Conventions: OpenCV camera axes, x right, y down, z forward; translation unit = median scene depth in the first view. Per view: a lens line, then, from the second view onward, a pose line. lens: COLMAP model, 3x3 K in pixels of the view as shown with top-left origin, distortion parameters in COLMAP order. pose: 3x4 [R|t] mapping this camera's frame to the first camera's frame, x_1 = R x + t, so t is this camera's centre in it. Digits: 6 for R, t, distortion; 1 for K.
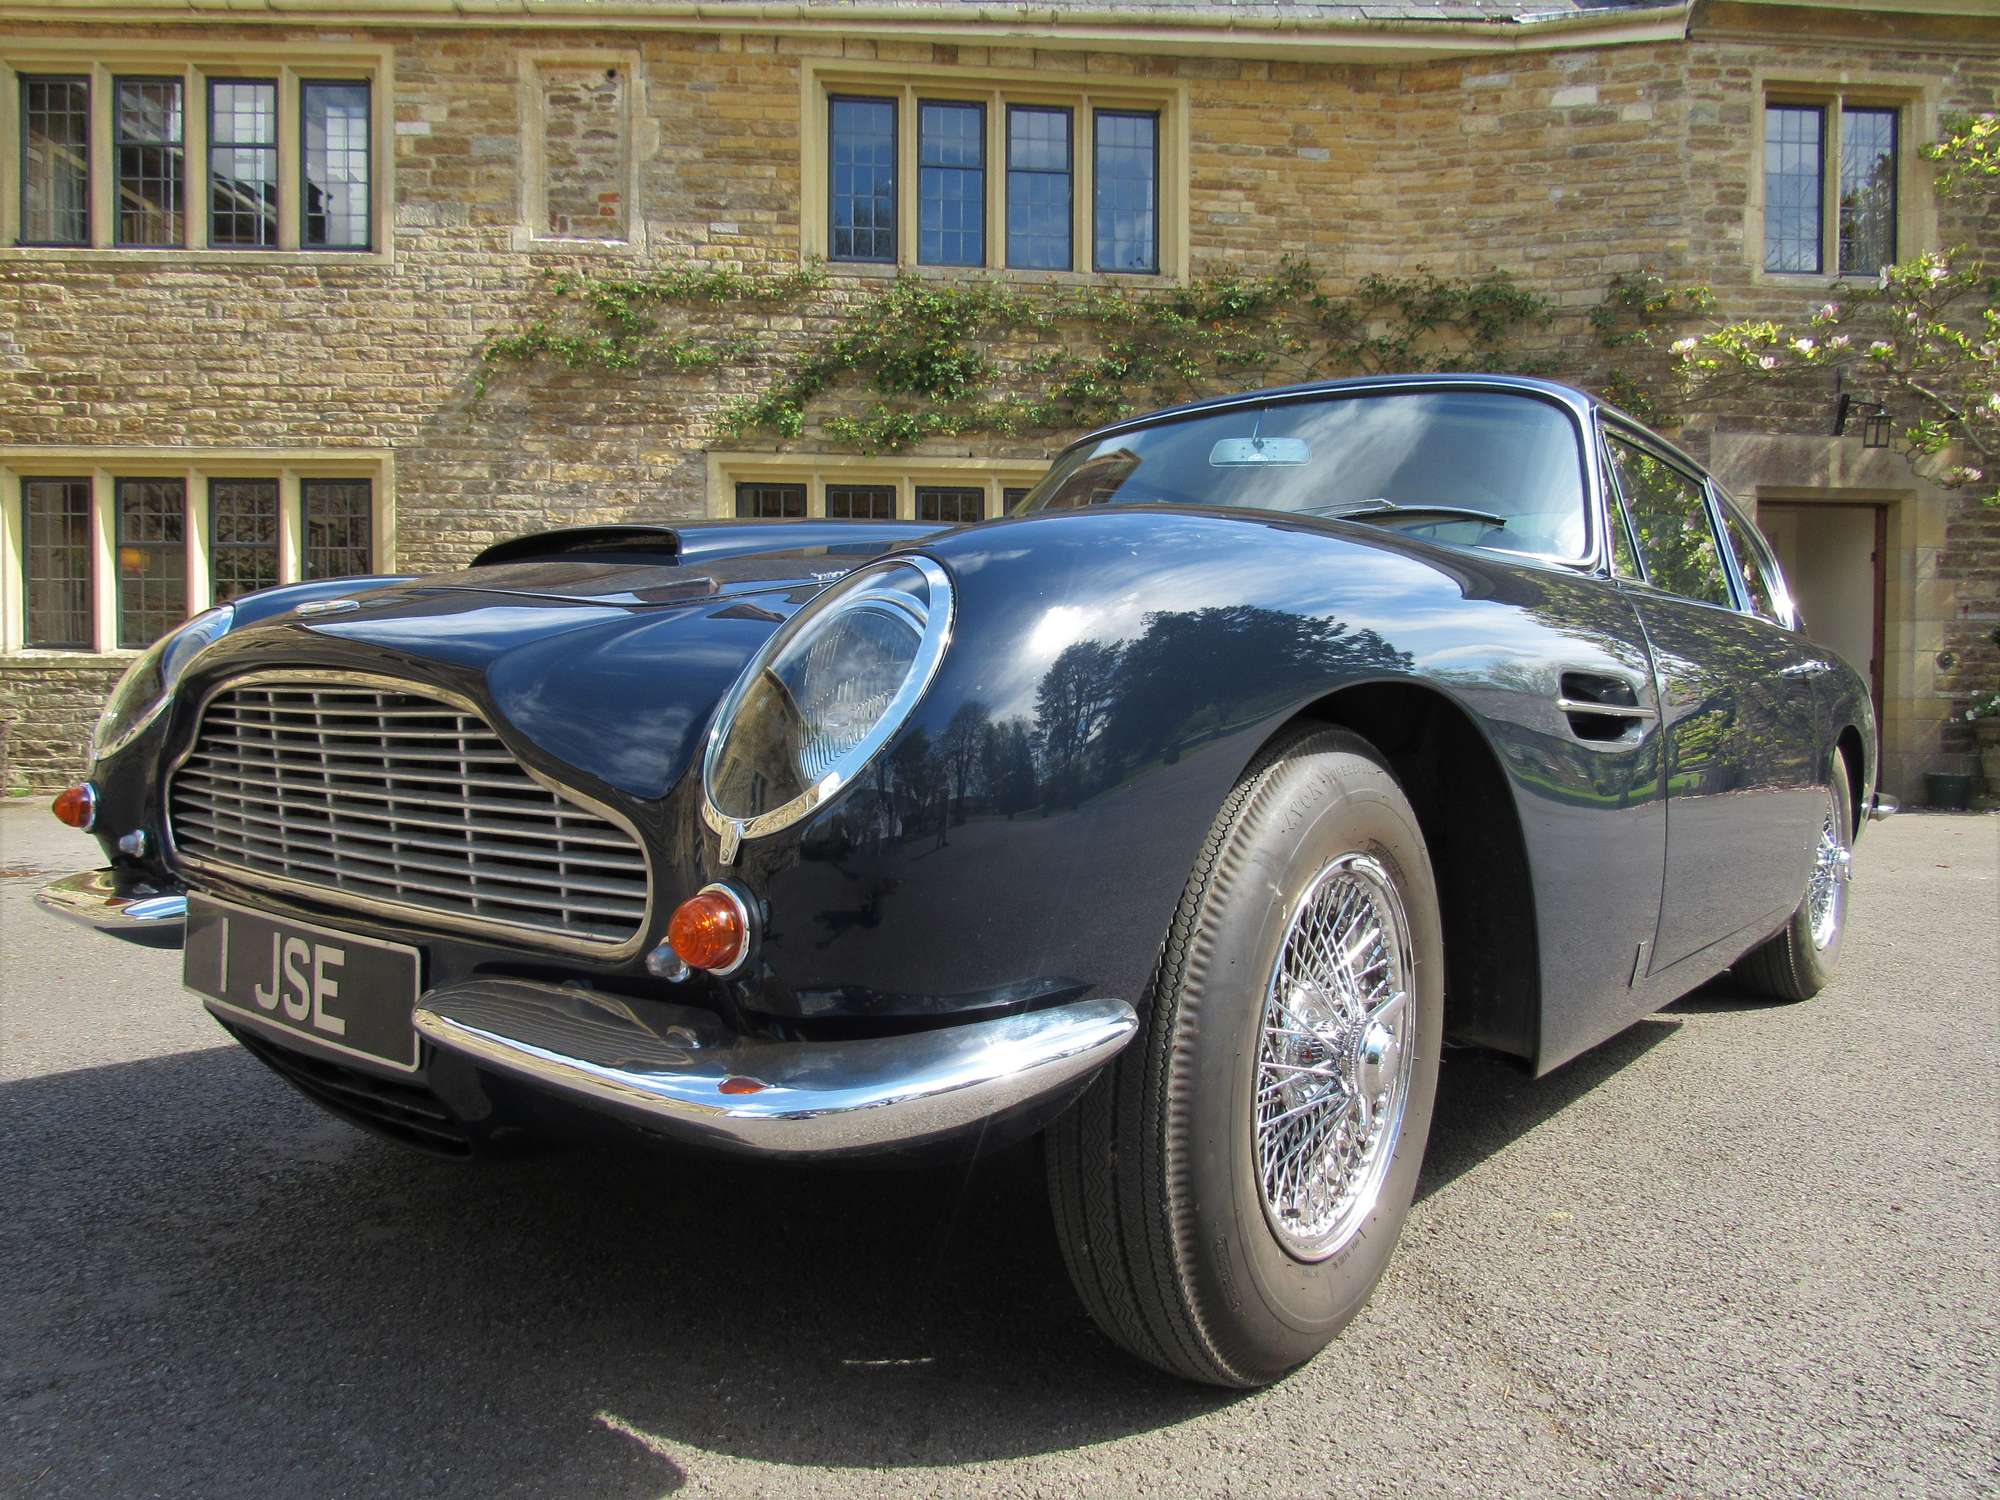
lens RADIAL K [[1429.1, 0, 1002.6], [0, 1429.1, 753.4], [0, 0, 1]] dist [-0.032603, 0.015713]
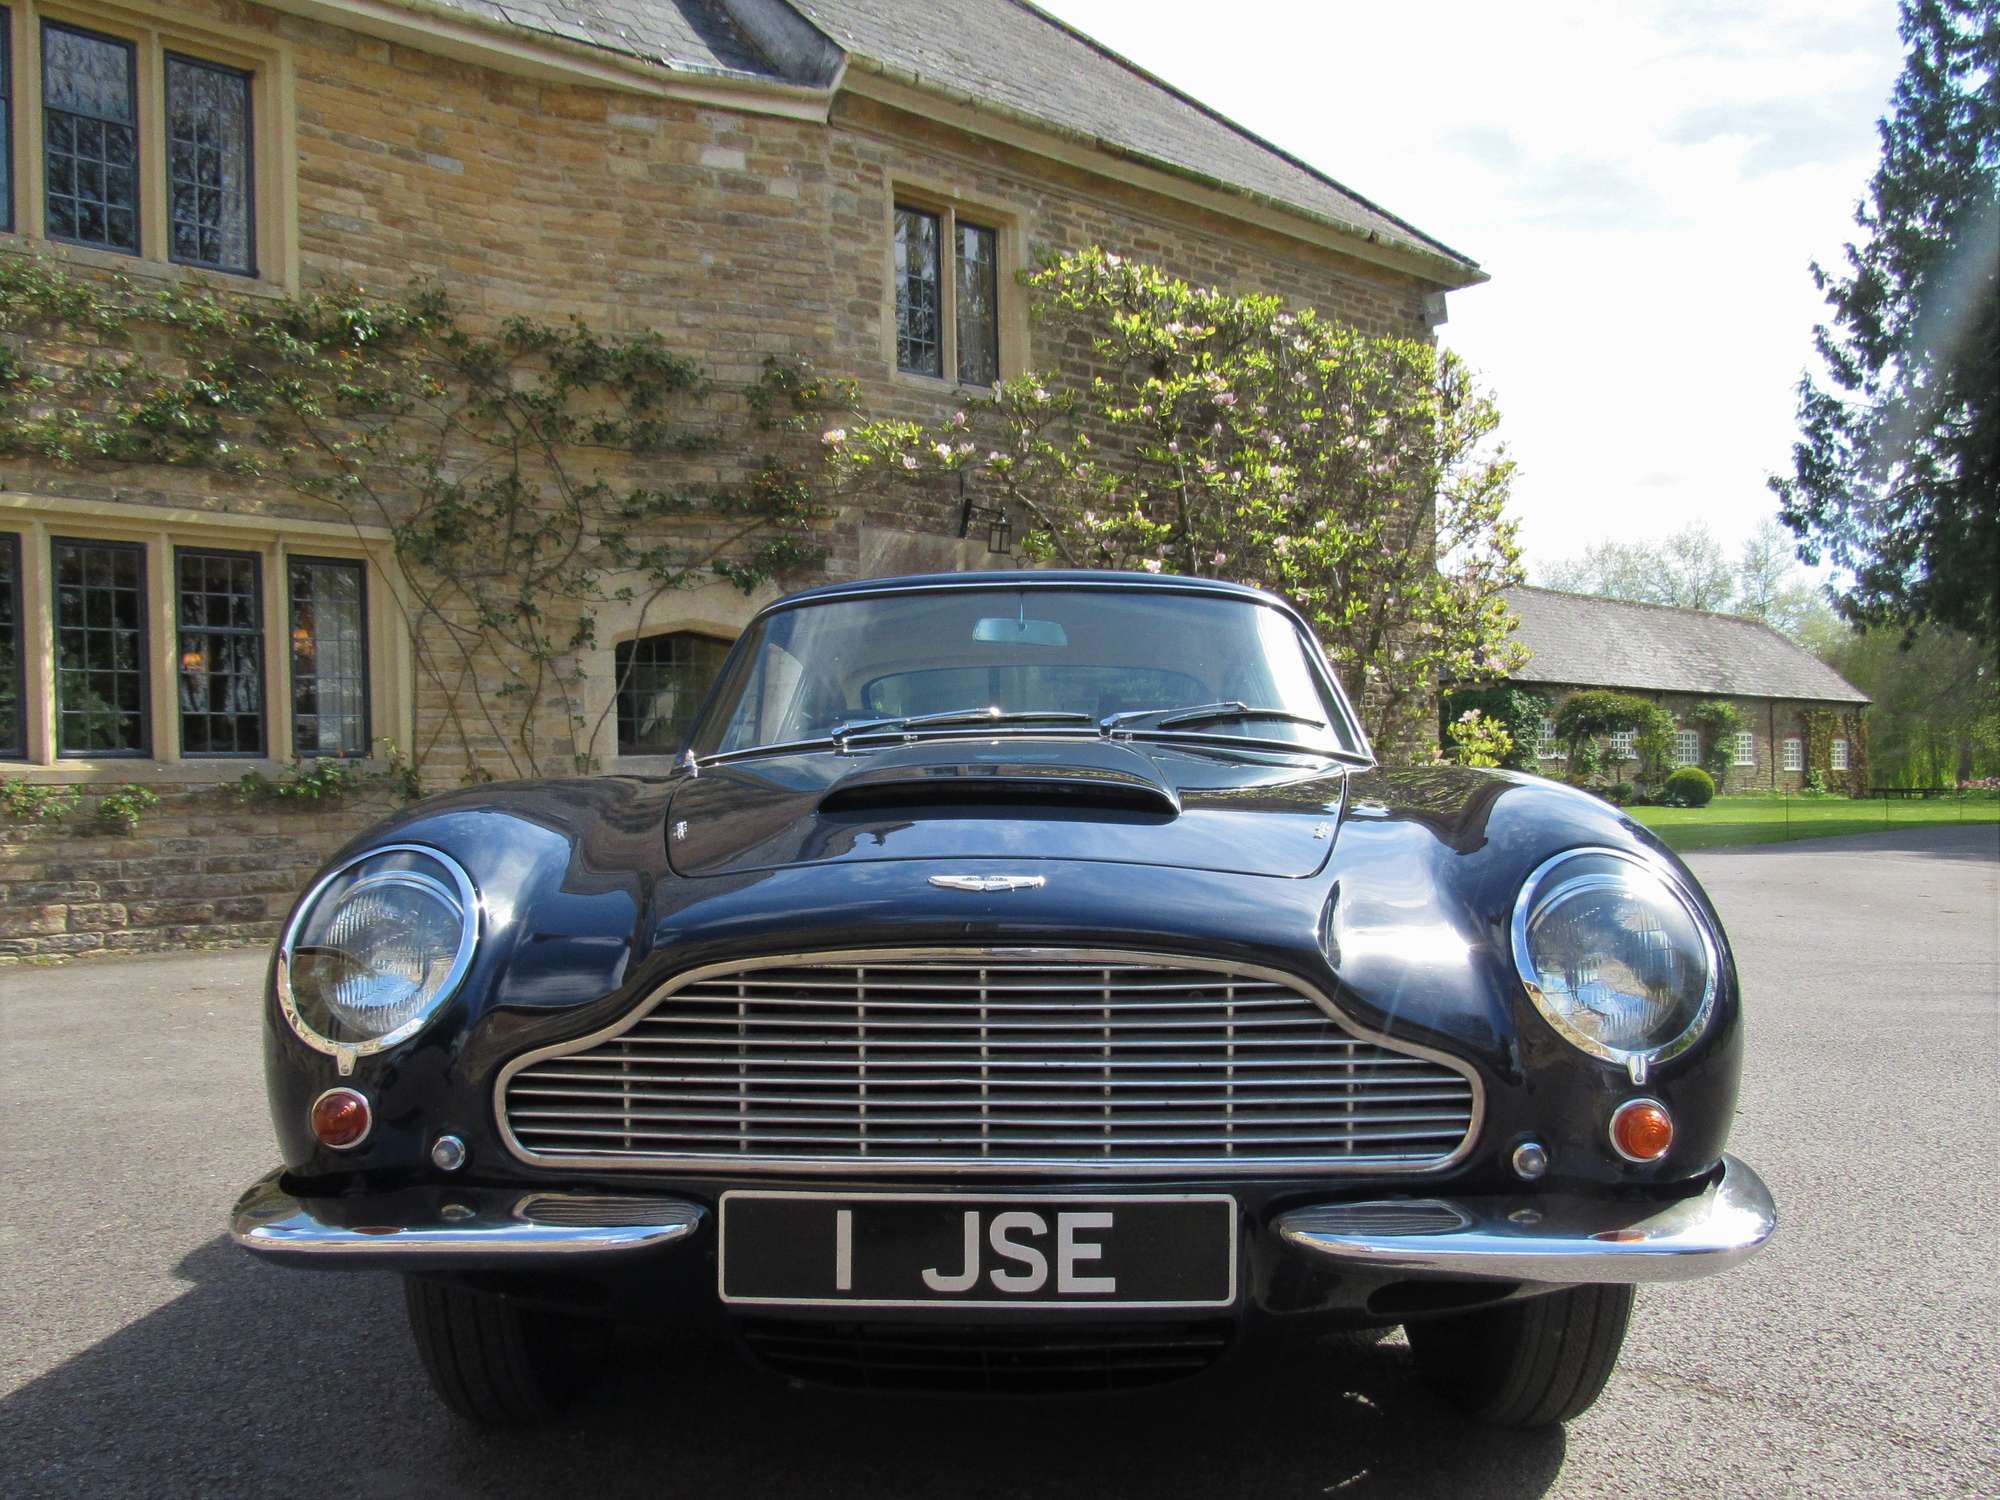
lens RADIAL K [[1720.6, 0, 1000.8], [0, 1720.6, 813.2], [0, 0, 1]] dist [-0.020819, 0.002585]
pose [[0.785649, -0.030234, 0.617934, -0.169412], [0.040226, 0.999188, -0.002256, -0.020723], [-0.617364, 0.026630, 0.786227, 0.003533]]
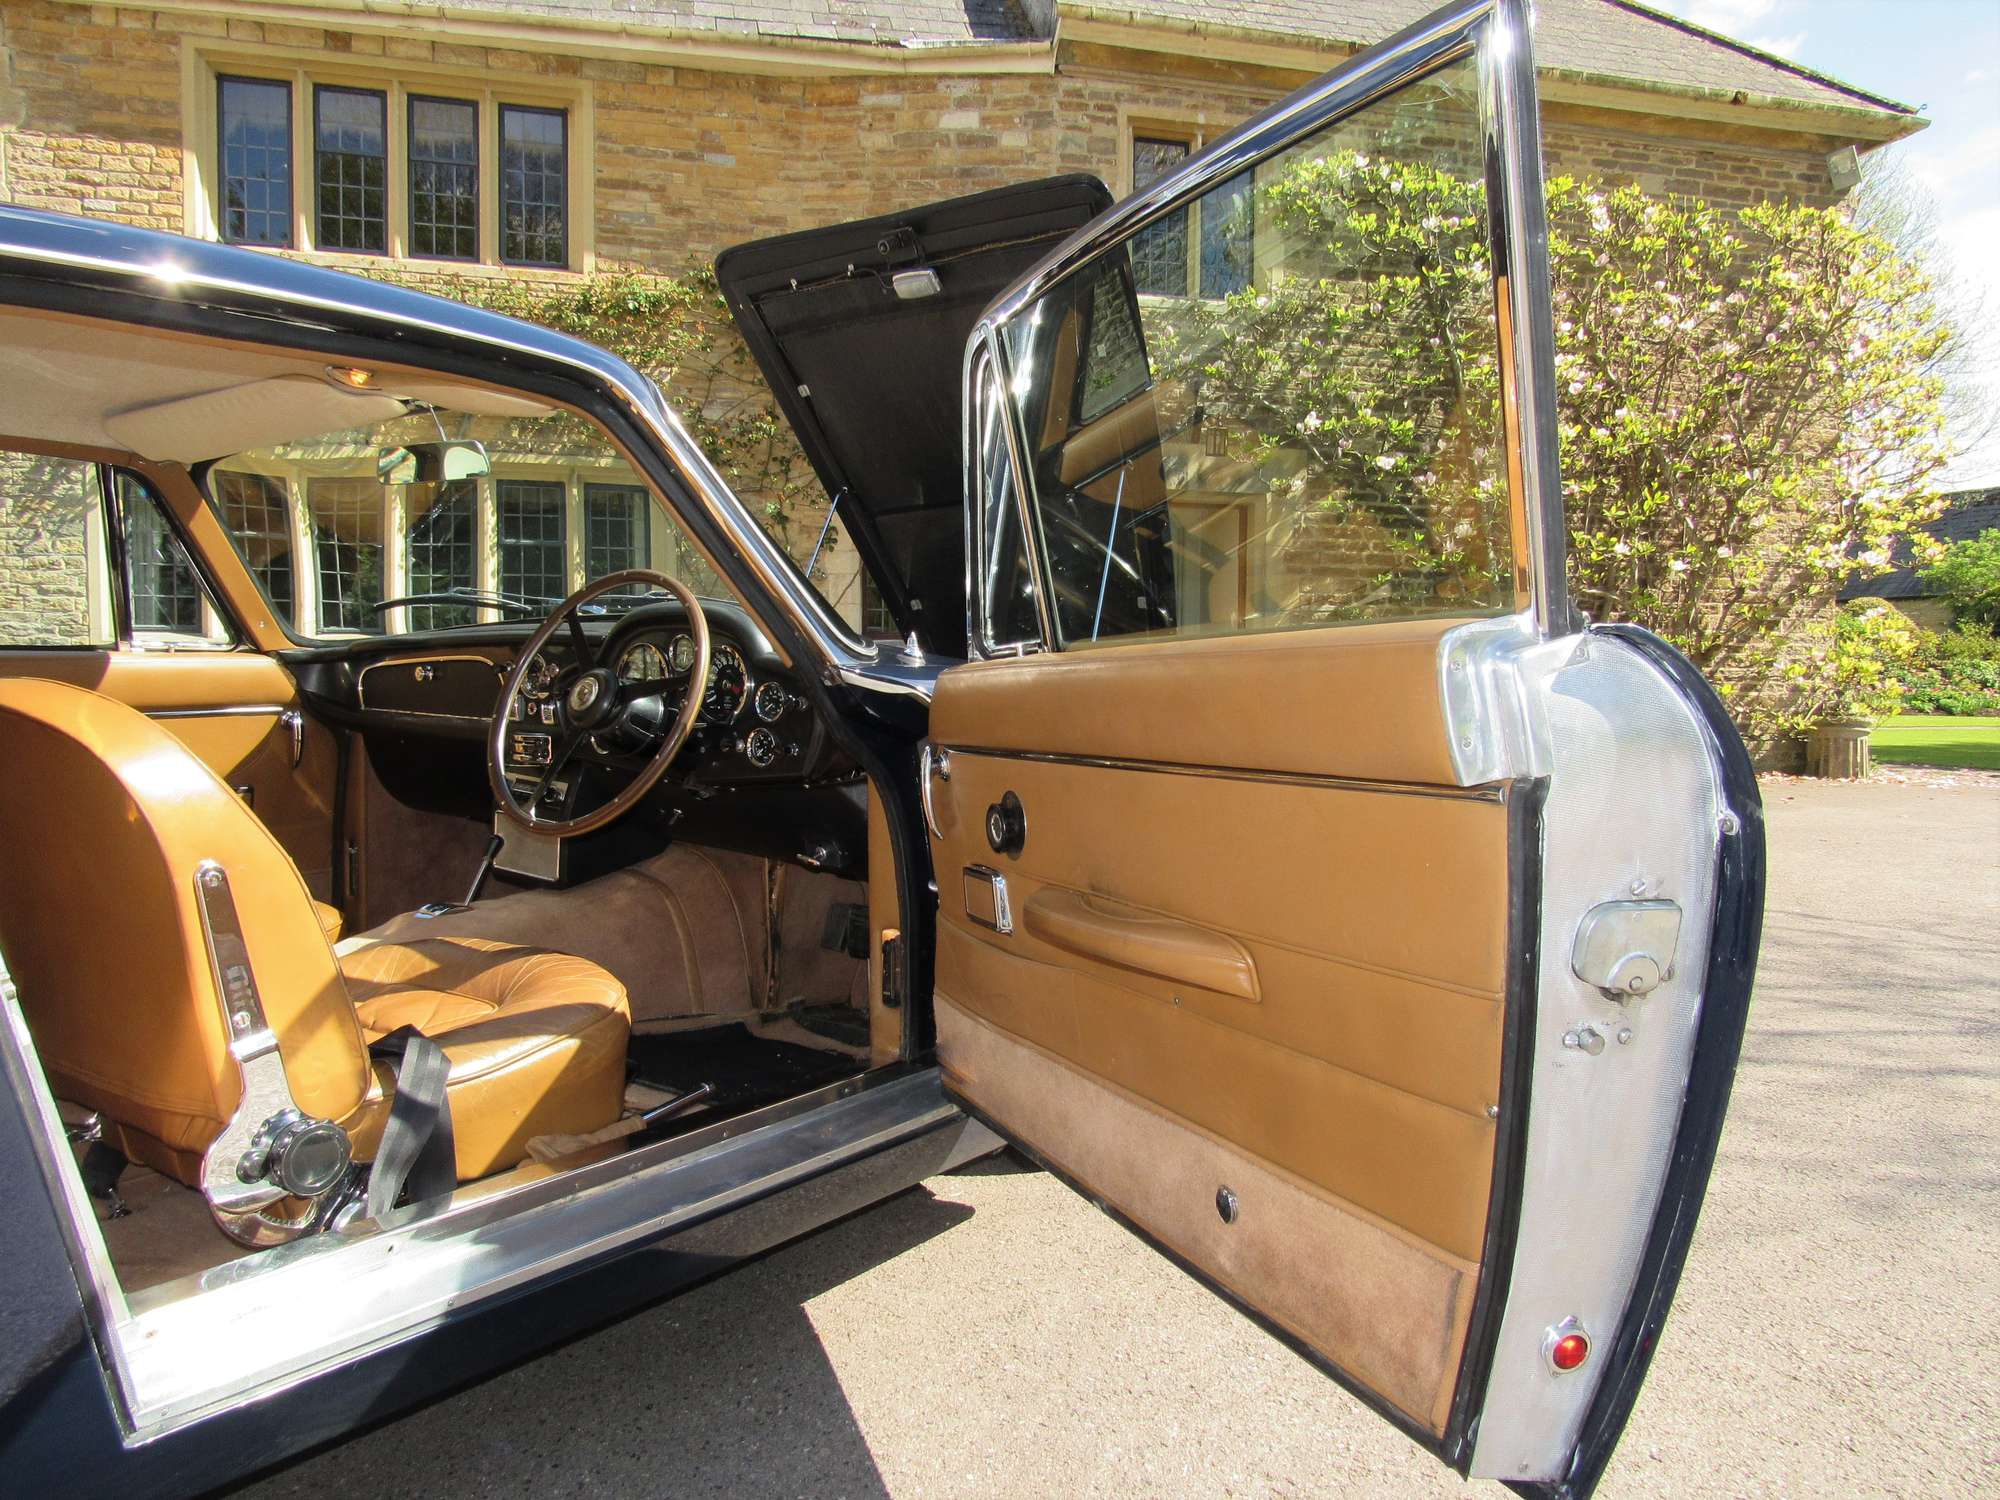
lens RADIAL K [[1429.1, 0, 1008.3], [0, 1429.1, 748.3], [0, 0, 1]] dist [-0.032603, 0.015713]
pose [[0.986666, -0.004136, 0.162707, 0.267152], [-0.000635, 0.999572, 0.029262, -0.019593], [-0.162759, -0.028976, 0.986240, -0.084348]]
